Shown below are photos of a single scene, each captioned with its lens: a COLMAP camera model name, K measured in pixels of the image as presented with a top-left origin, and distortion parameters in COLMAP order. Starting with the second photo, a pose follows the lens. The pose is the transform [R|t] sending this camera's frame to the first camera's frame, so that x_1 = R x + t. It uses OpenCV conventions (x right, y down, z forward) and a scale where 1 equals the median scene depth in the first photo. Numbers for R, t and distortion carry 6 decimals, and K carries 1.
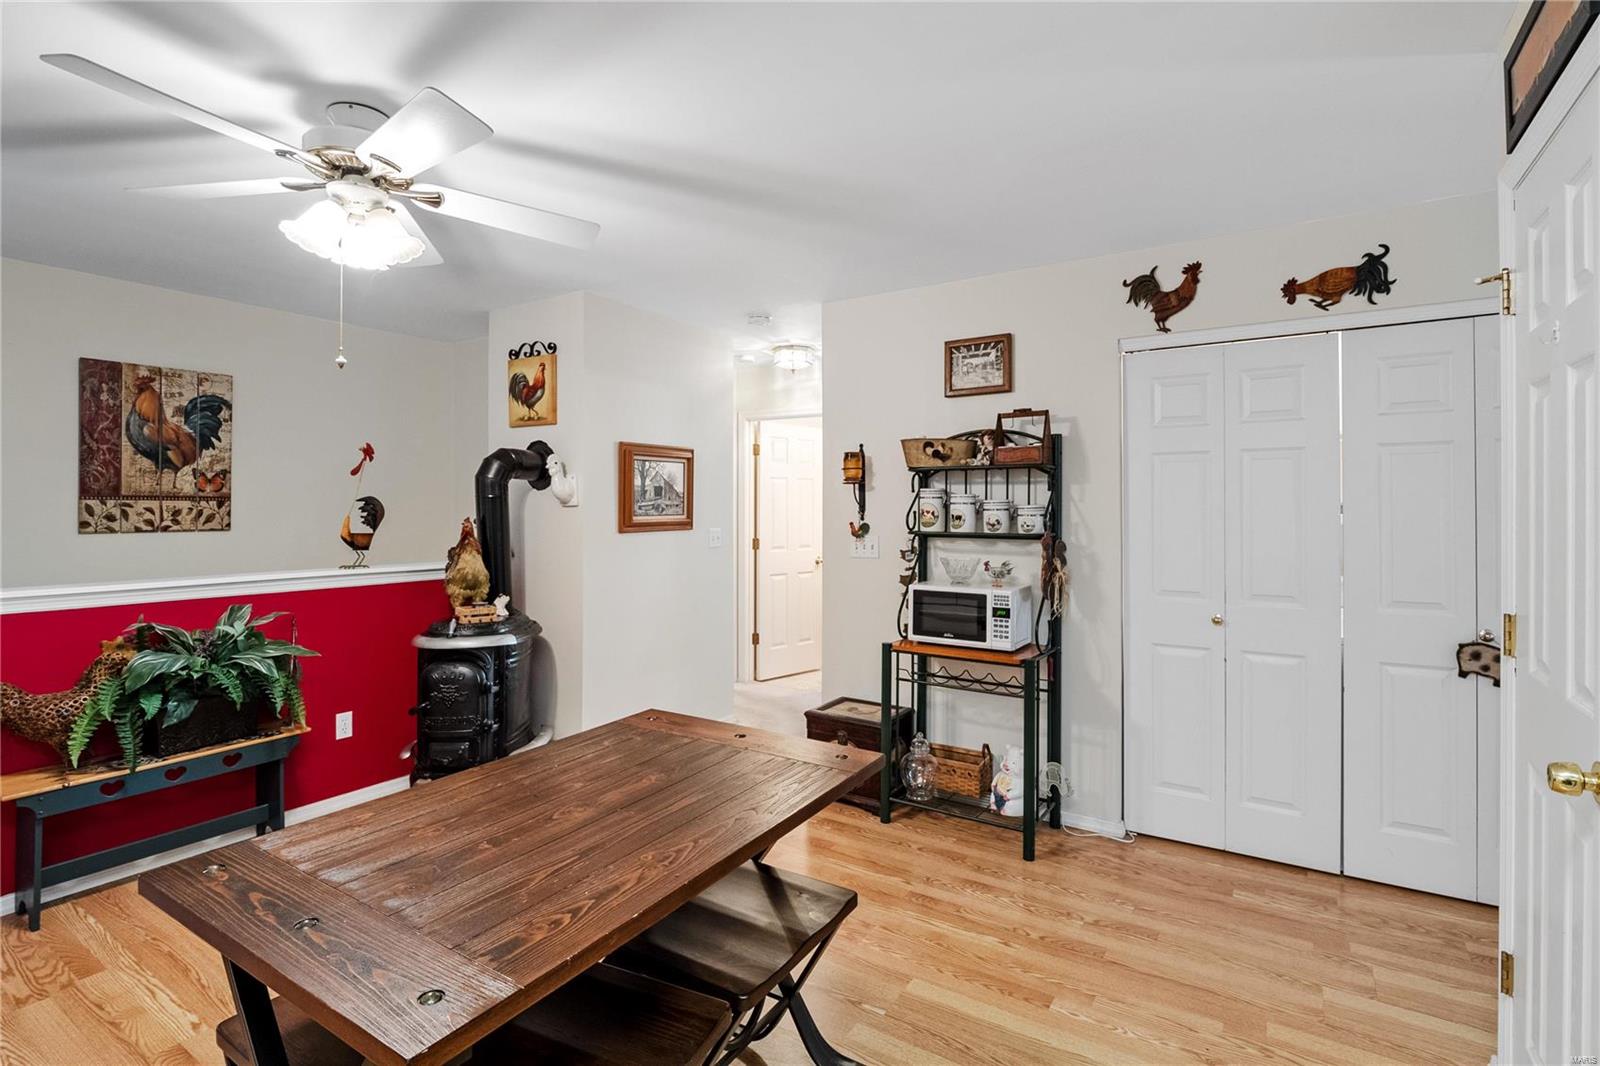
lens RADIAL K [[762.1, 0, 773.7], [0, 762.1, 504.8], [0, 0, 1]] dist [-0.009209, -0.001209]
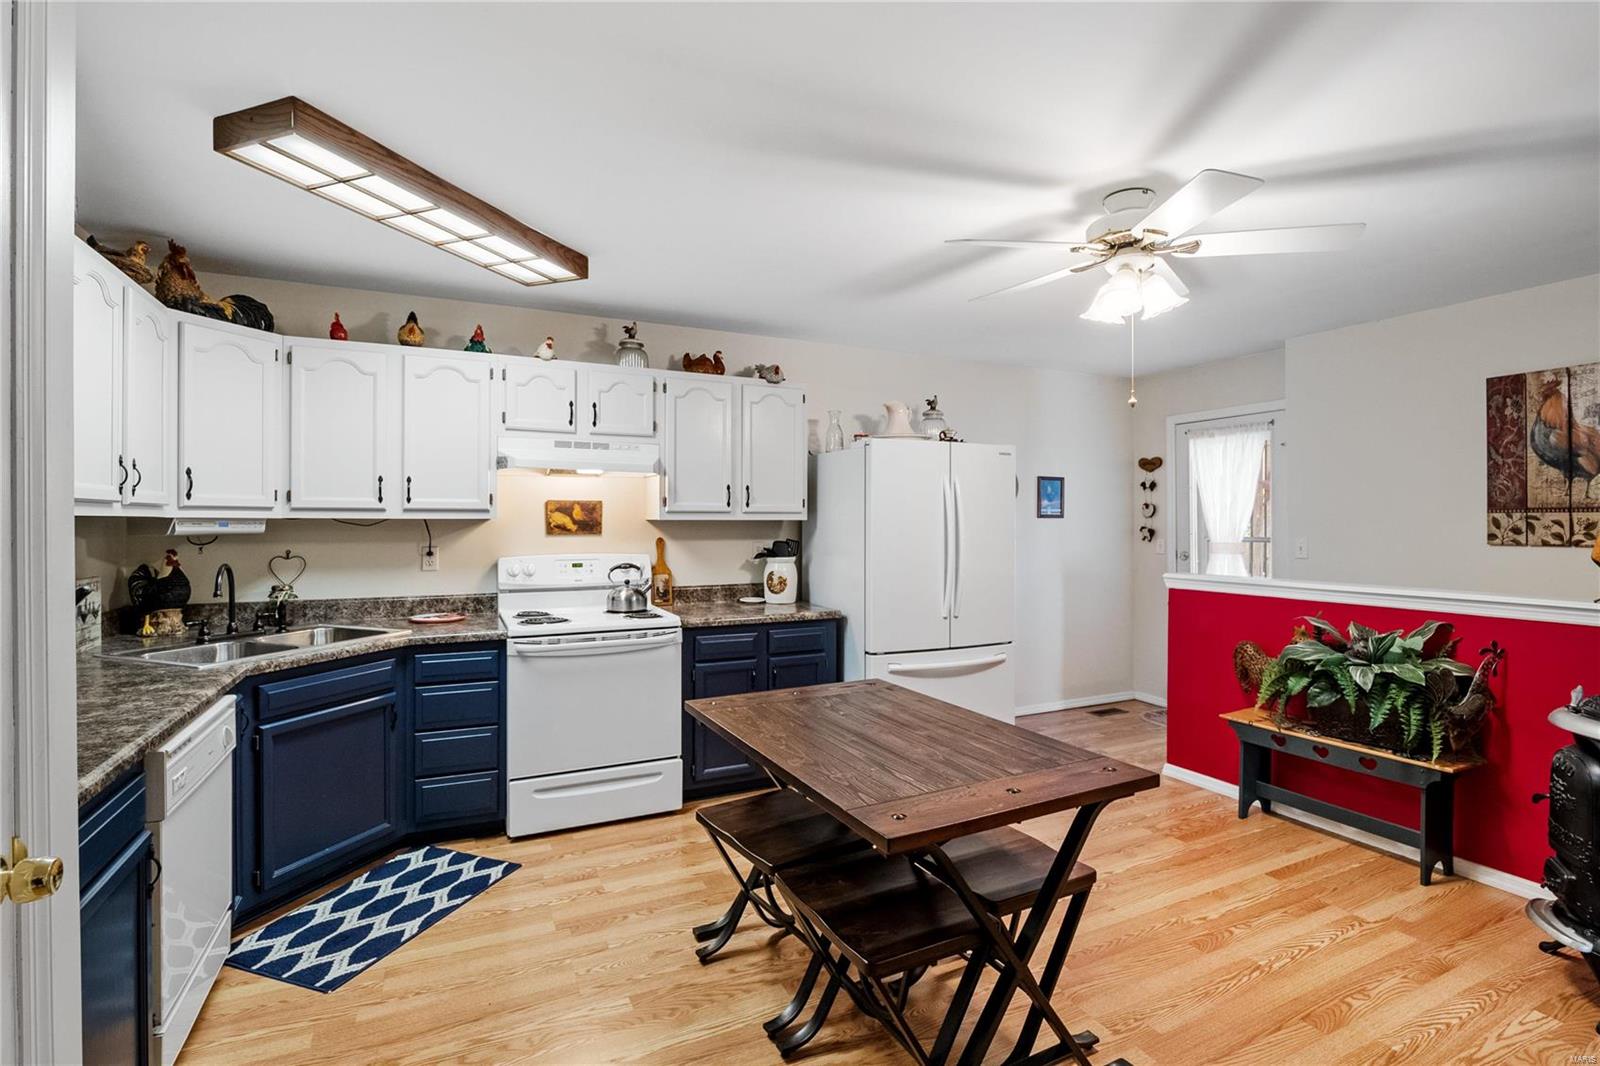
lens RADIAL K [[762.1, 0, 824.8], [0, 762.1, 526.3], [0, 0, 1]] dist [-0.009209, -0.001209]
pose [[-0.485747, 0.005798, -0.874080, 0.452243], [0.004944, 0.999980, 0.003886, 0.003160], [0.874085, -0.002434, -0.485766, 0.698269]]
